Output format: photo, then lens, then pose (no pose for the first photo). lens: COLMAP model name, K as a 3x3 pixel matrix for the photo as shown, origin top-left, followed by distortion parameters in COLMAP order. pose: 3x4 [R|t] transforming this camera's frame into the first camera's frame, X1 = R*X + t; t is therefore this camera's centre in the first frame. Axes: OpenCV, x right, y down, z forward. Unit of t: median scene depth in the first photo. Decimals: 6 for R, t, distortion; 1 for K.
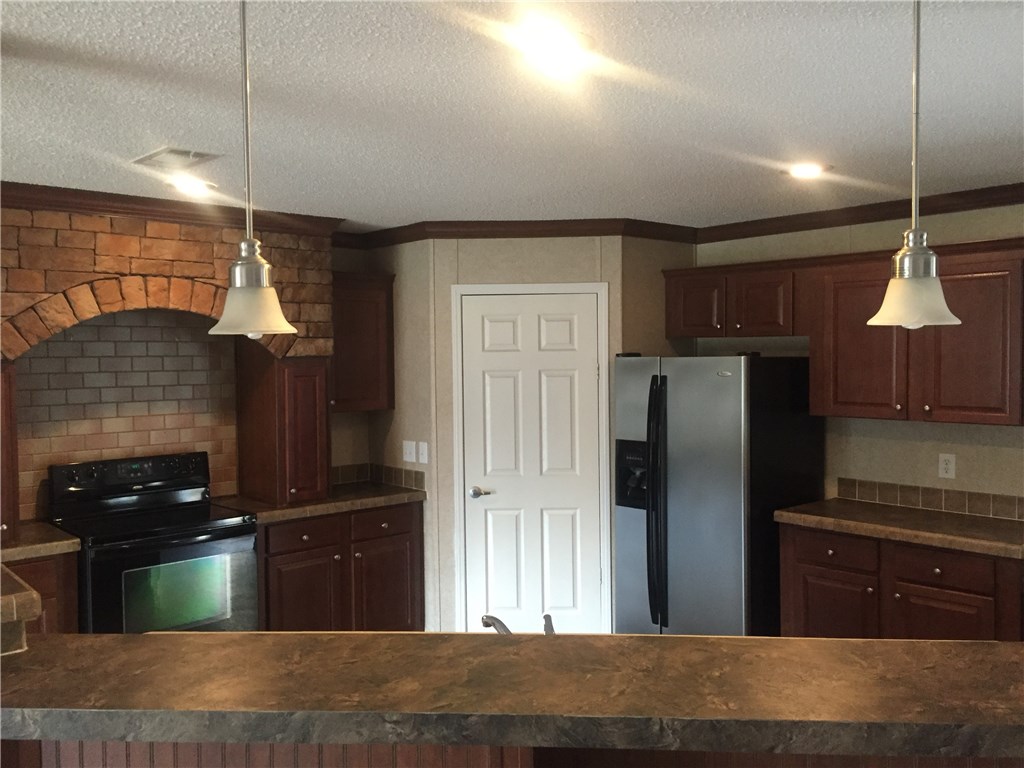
lens RADIAL K [[896.3, 0, 508.7], [0, 896.3, 380.1], [0, 0, 1]] dist [0.089701, -0.082366]
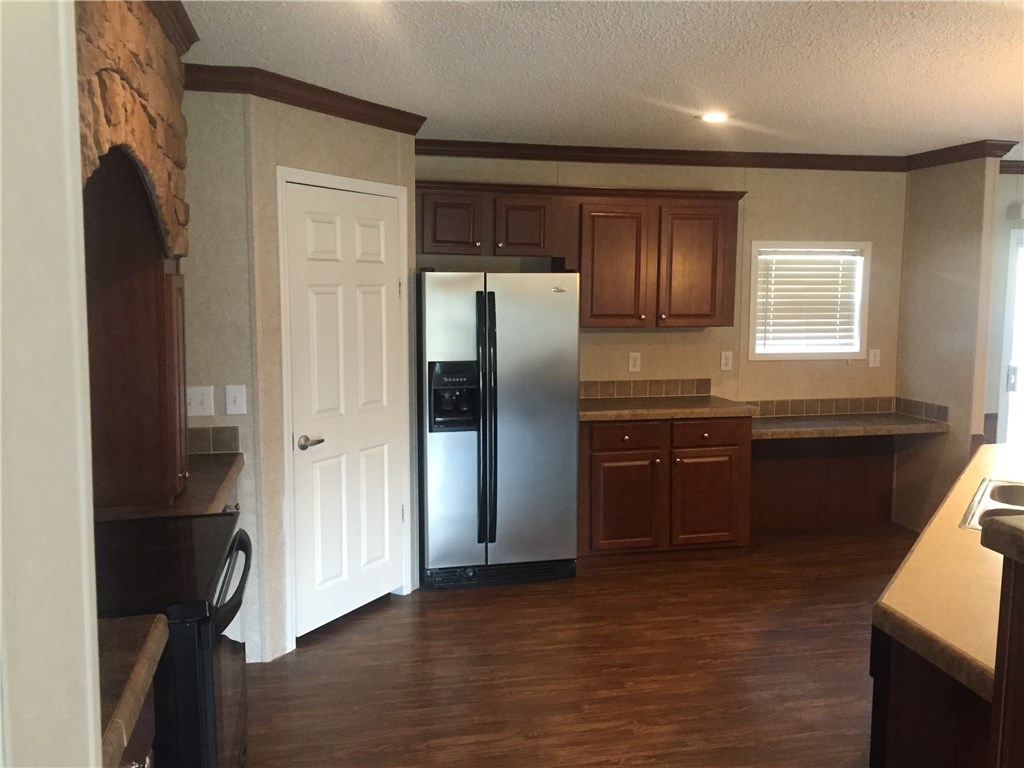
lens RADIAL K [[896.3, 0, 503.0], [0, 896.3, 382.5], [0, 0, 1]] dist [0.089701, -0.082366]
pose [[0.481188, -0.082159, 0.872759, -0.671316], [0.018038, 0.996316, 0.083845, 0.011723], [-0.876432, -0.024603, 0.480897, 0.509804]]
